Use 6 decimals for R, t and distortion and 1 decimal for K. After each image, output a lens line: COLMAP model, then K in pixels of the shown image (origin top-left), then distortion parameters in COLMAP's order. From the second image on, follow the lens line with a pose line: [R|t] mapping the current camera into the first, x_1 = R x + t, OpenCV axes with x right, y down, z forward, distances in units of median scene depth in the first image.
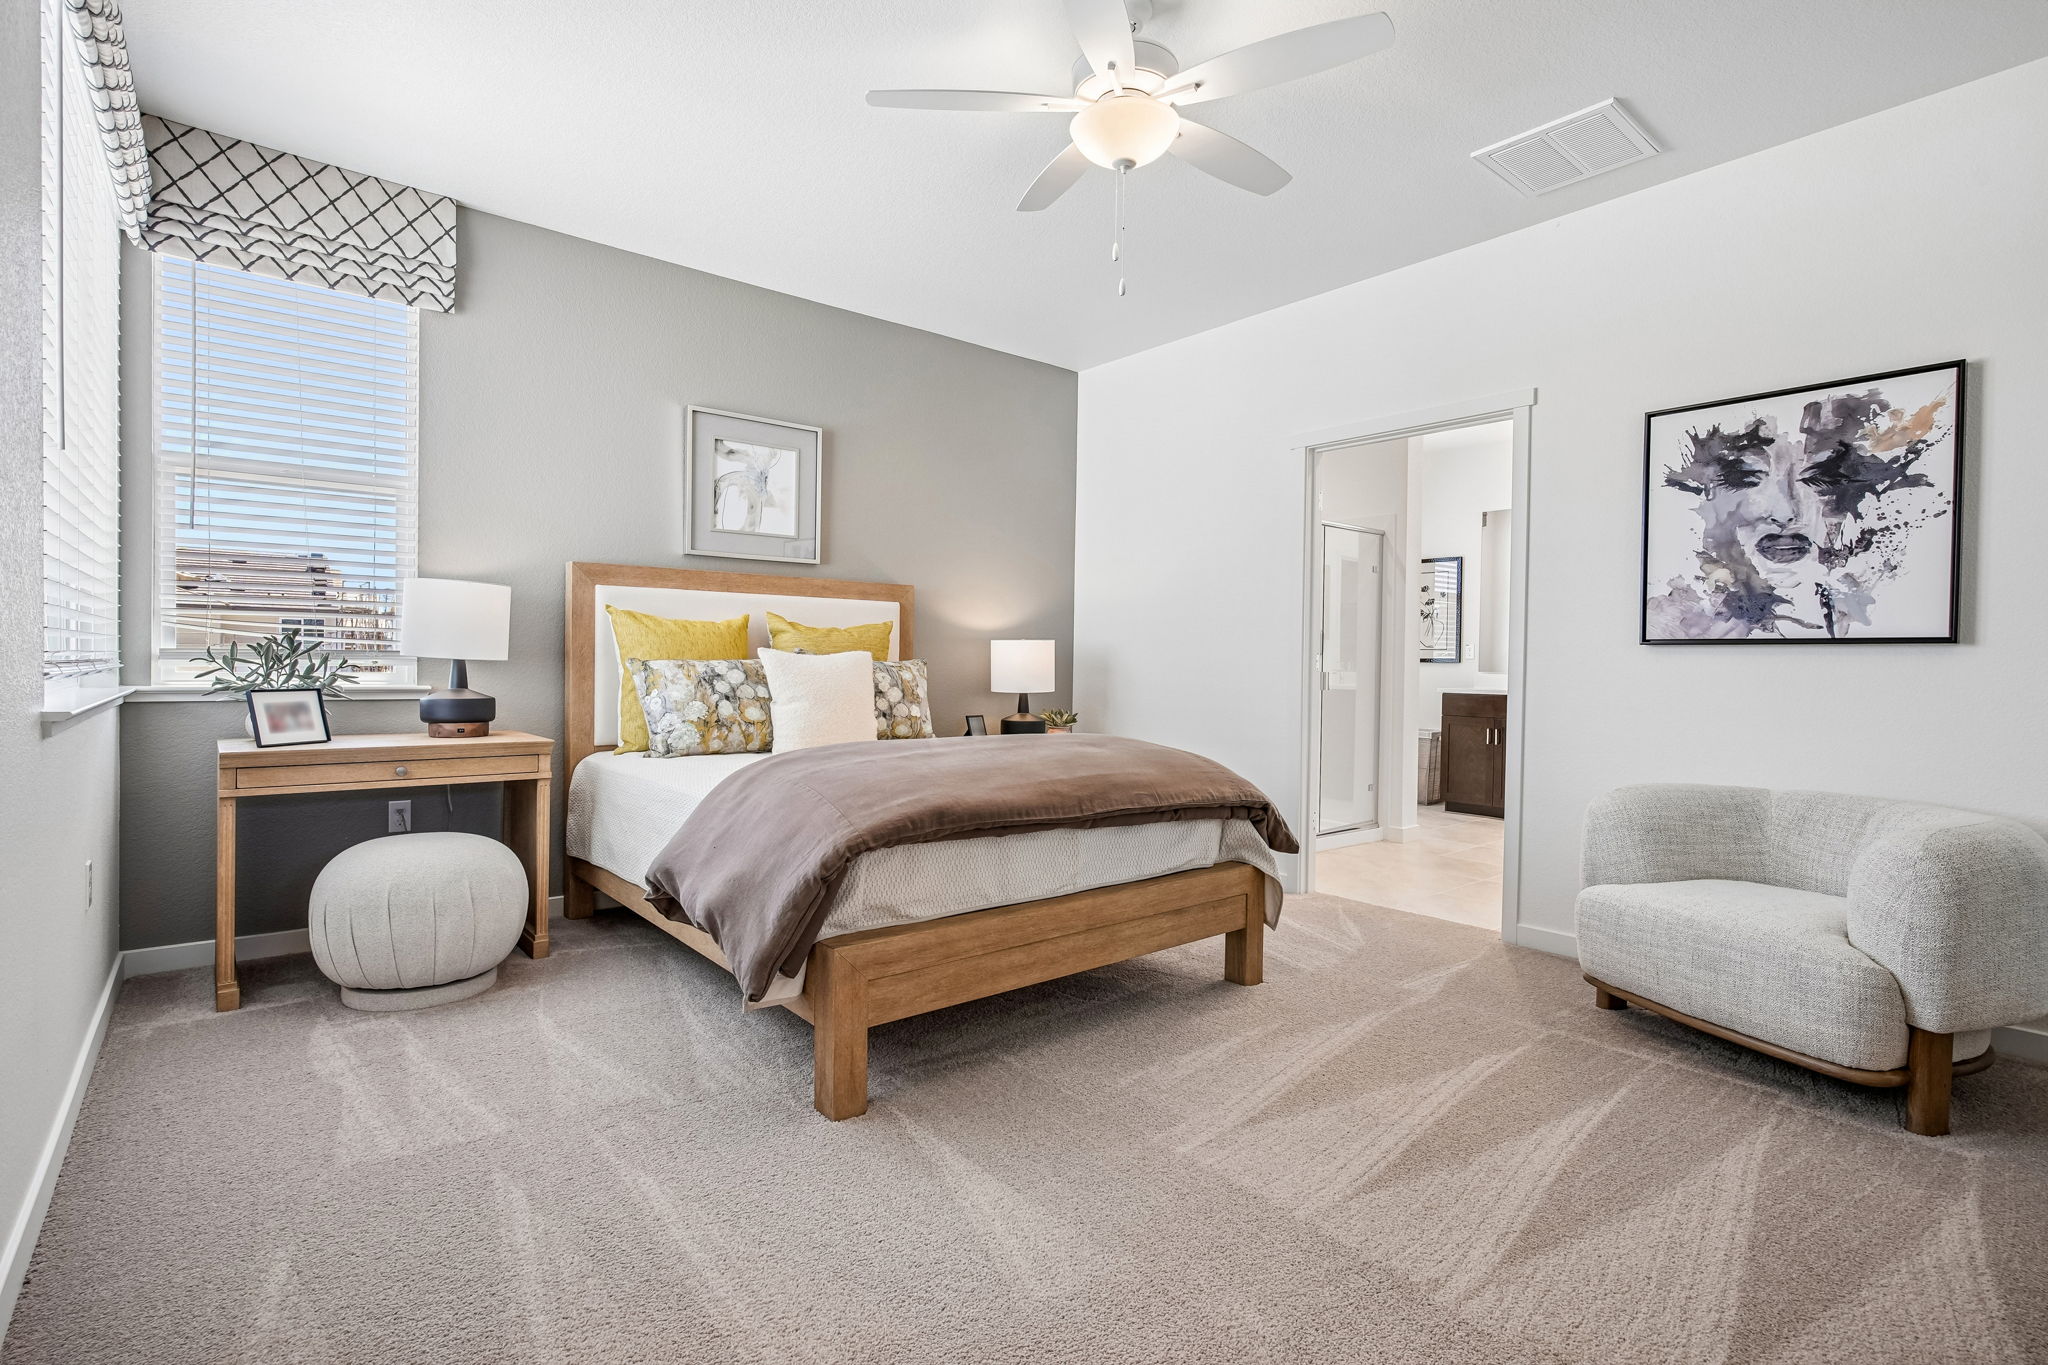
lens RADIAL K [[973.8, 0, 1024.0], [0, 973.8, 682.5], [0, 0, 1]] dist [-0.000963, 0.000691]
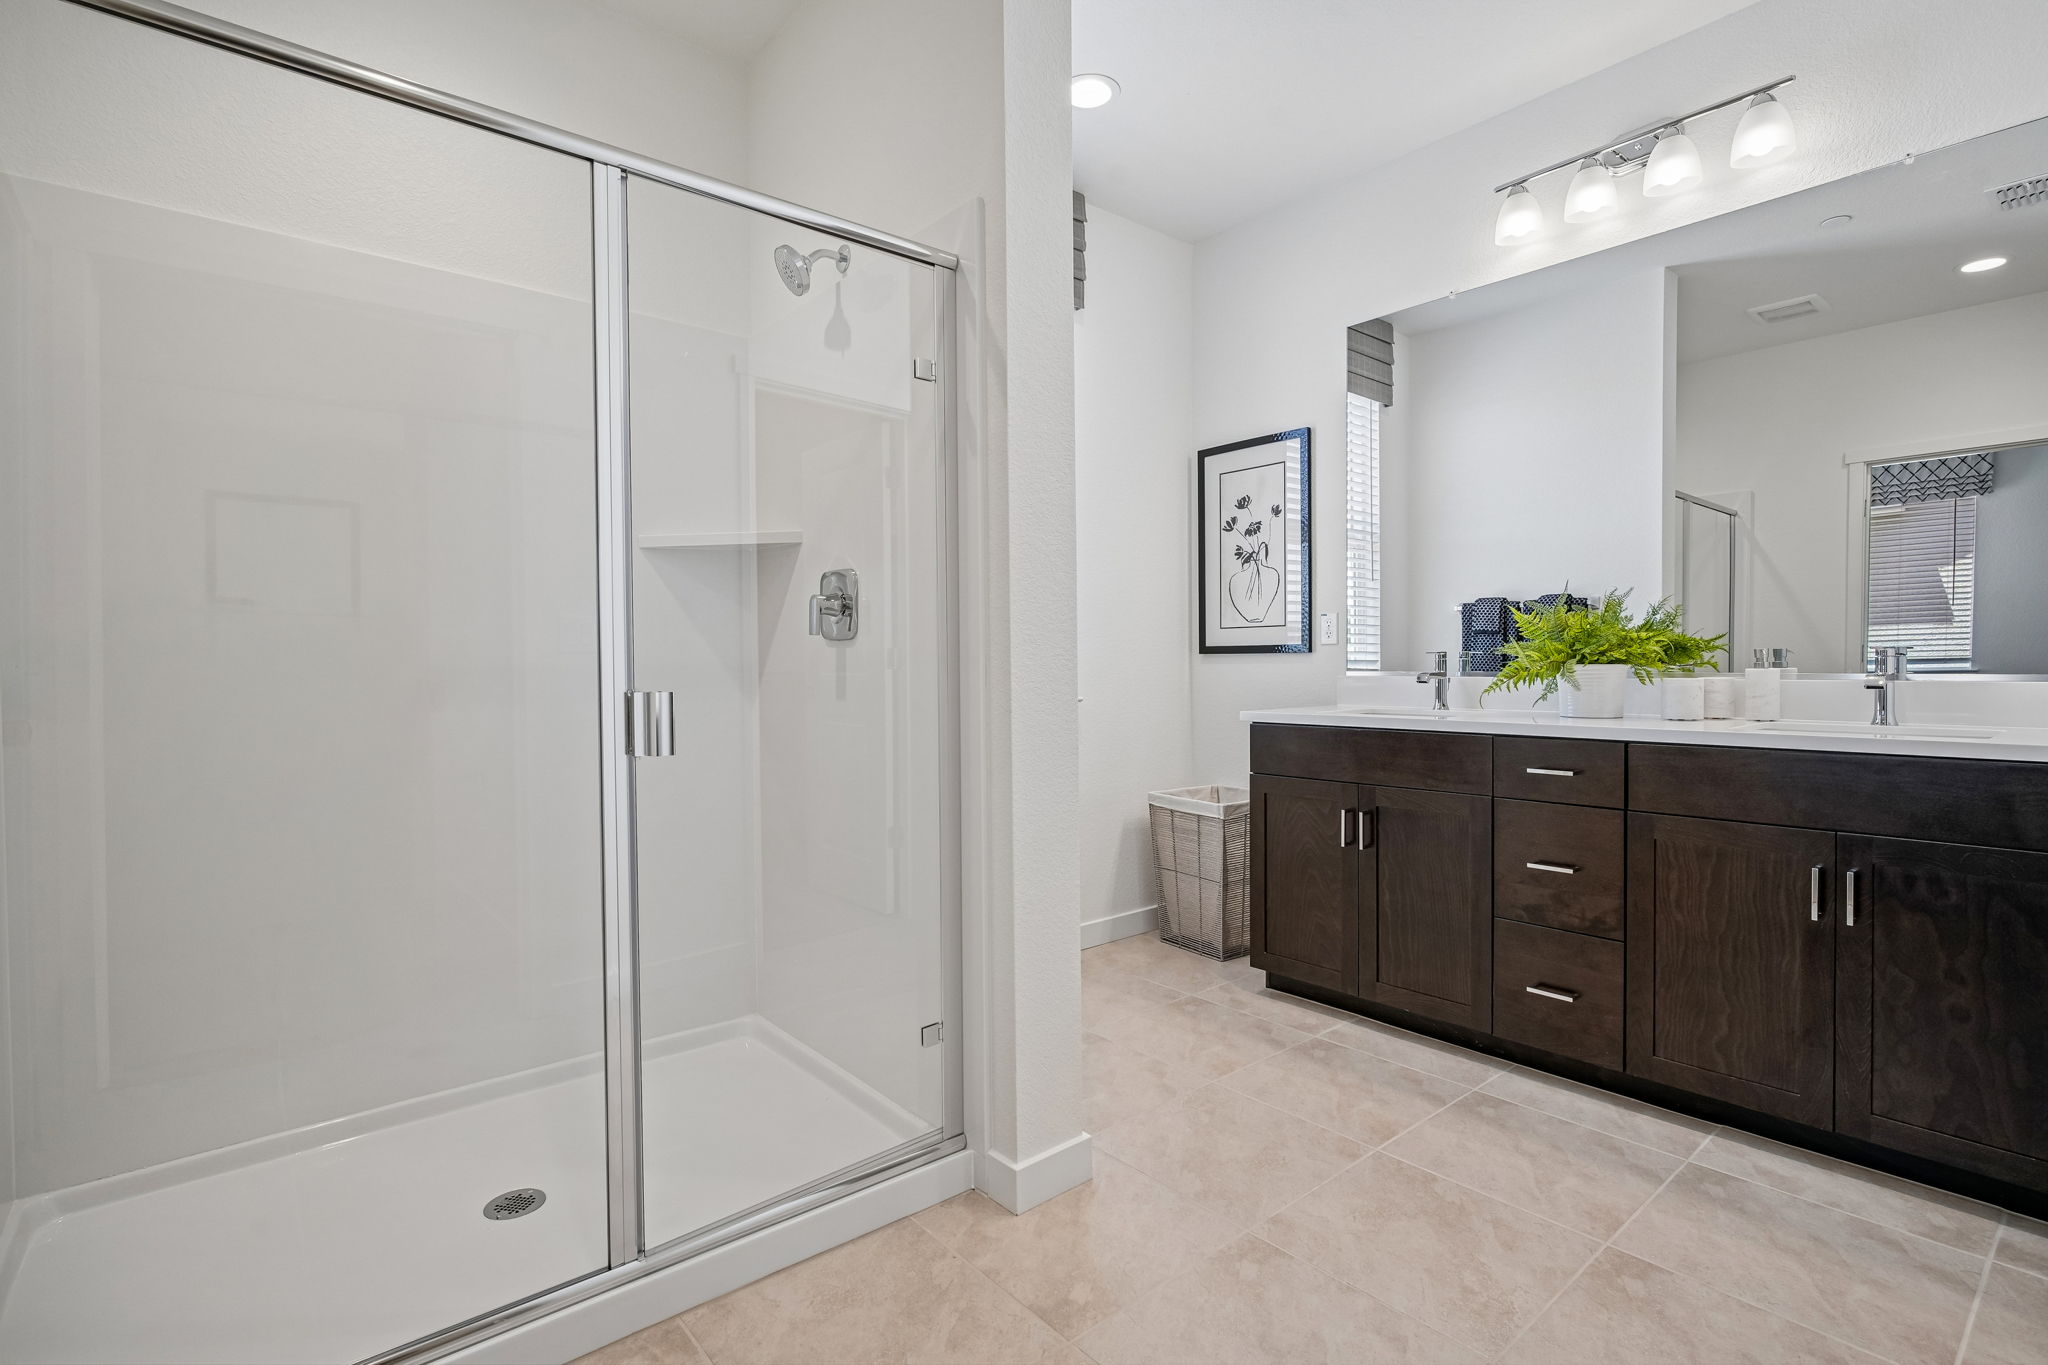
lens RADIAL K [[973.8, 0, 1024.0], [0, 973.8, 682.5], [0, 0, 1]] dist [-0.000963, 0.000691]
pose [[0.999684, -0.023779, 0.008211, 0.300587], [0.023796, 0.999715, -0.002078, -0.007381], [-0.008159, 0.002273, 0.999964, 0.520706]]
